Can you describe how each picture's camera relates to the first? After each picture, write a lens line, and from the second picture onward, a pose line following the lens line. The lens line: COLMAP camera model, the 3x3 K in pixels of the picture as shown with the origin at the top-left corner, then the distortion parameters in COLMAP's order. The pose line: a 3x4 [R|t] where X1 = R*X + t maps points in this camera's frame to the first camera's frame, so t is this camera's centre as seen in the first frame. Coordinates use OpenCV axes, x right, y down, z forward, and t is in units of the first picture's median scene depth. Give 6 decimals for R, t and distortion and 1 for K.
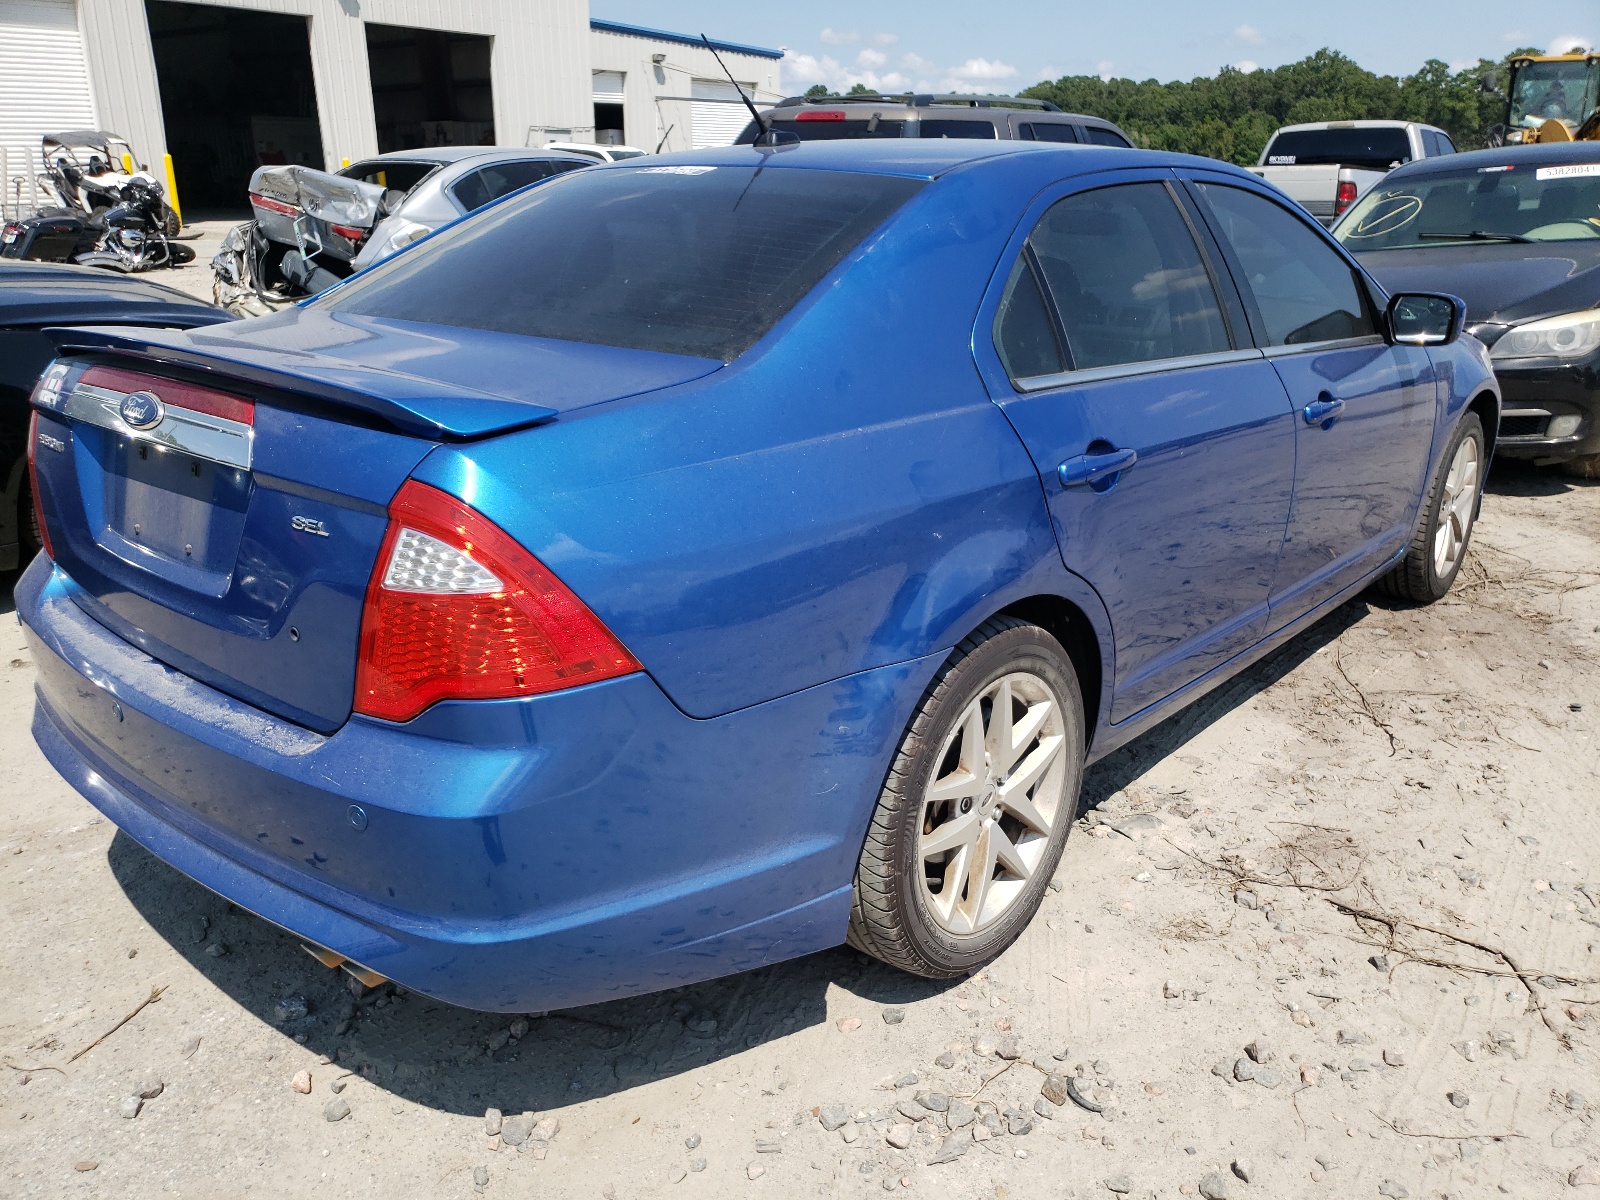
lens RADIAL K [[1225.0, 0, 800.0], [0, 1225.0, 600.0], [0, 0, 1]] dist [0.001746, 0.006577]
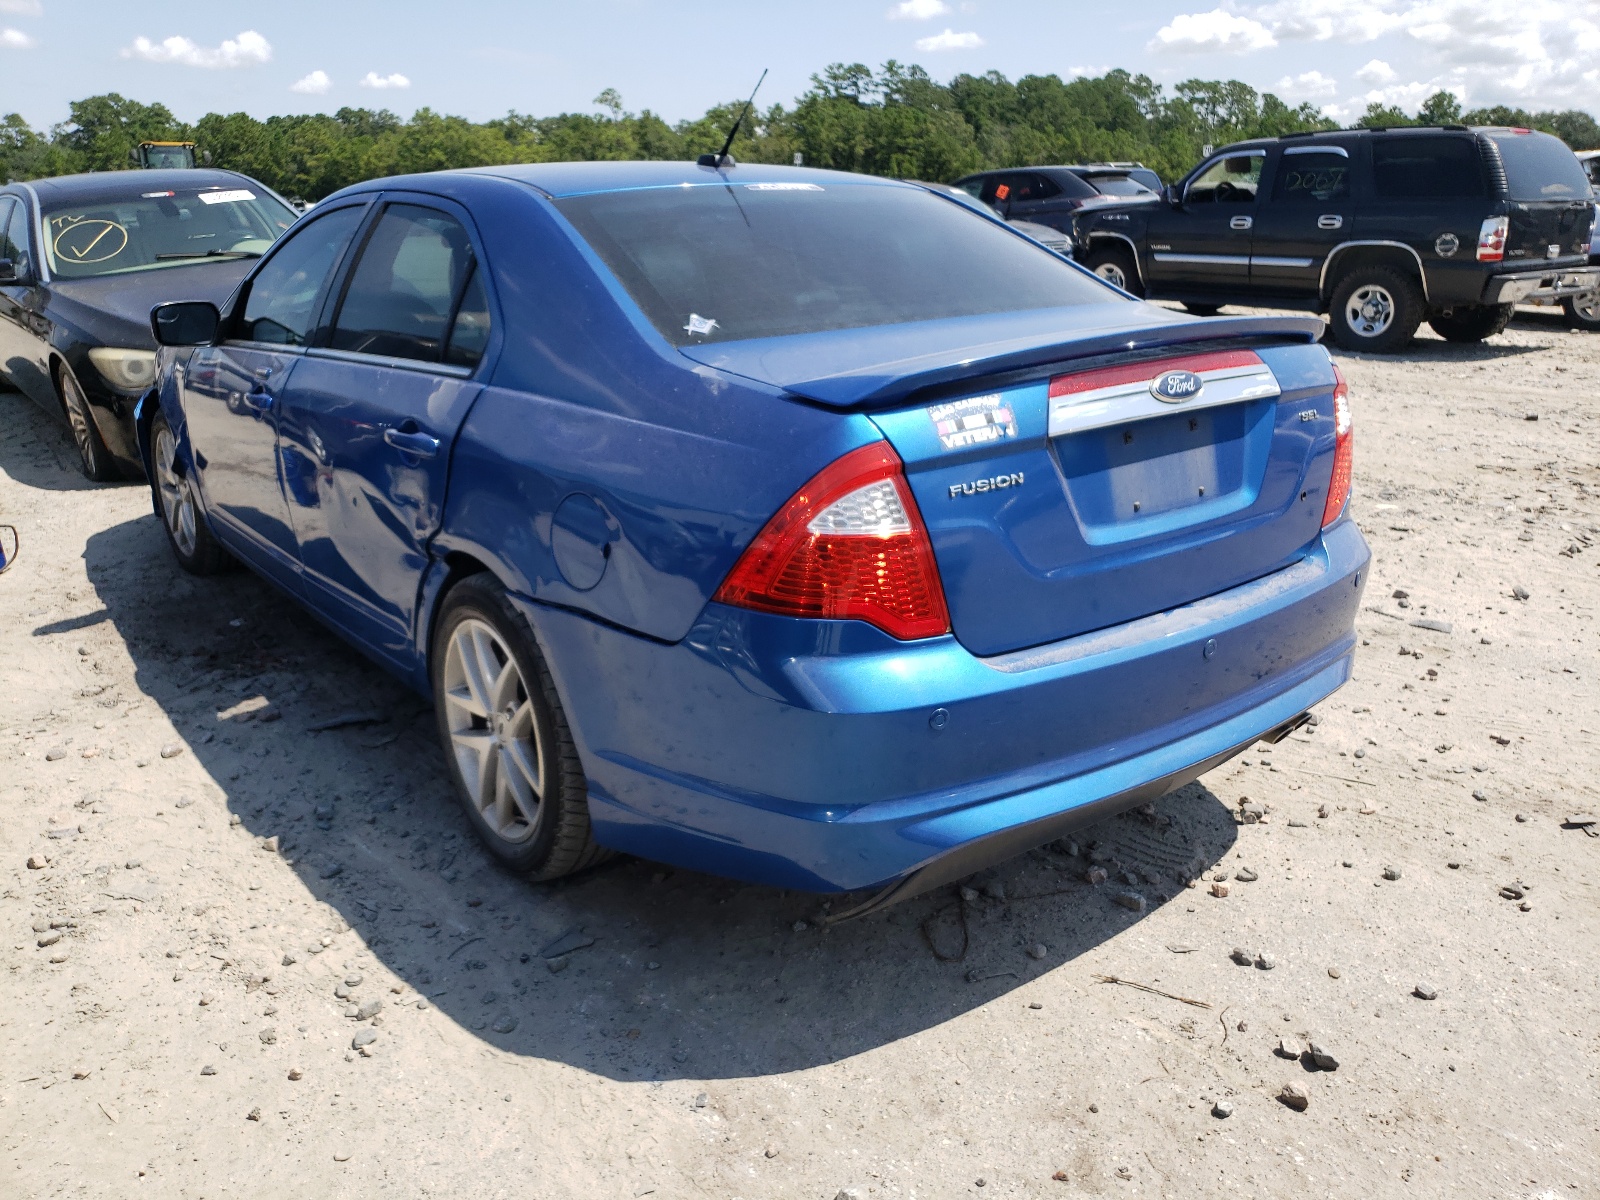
lens RADIAL K [[1225.0, 0, 800.0], [0, 1225.0, 600.0], [0, 0, 1]] dist [0.001746, 0.006577]
pose [[0.227713, -0.309686, 0.923169, -1.458721], [0.331081, 0.916215, 0.225688, -0.290290], [-0.915714, 0.254252, 0.311166, 0.852176]]
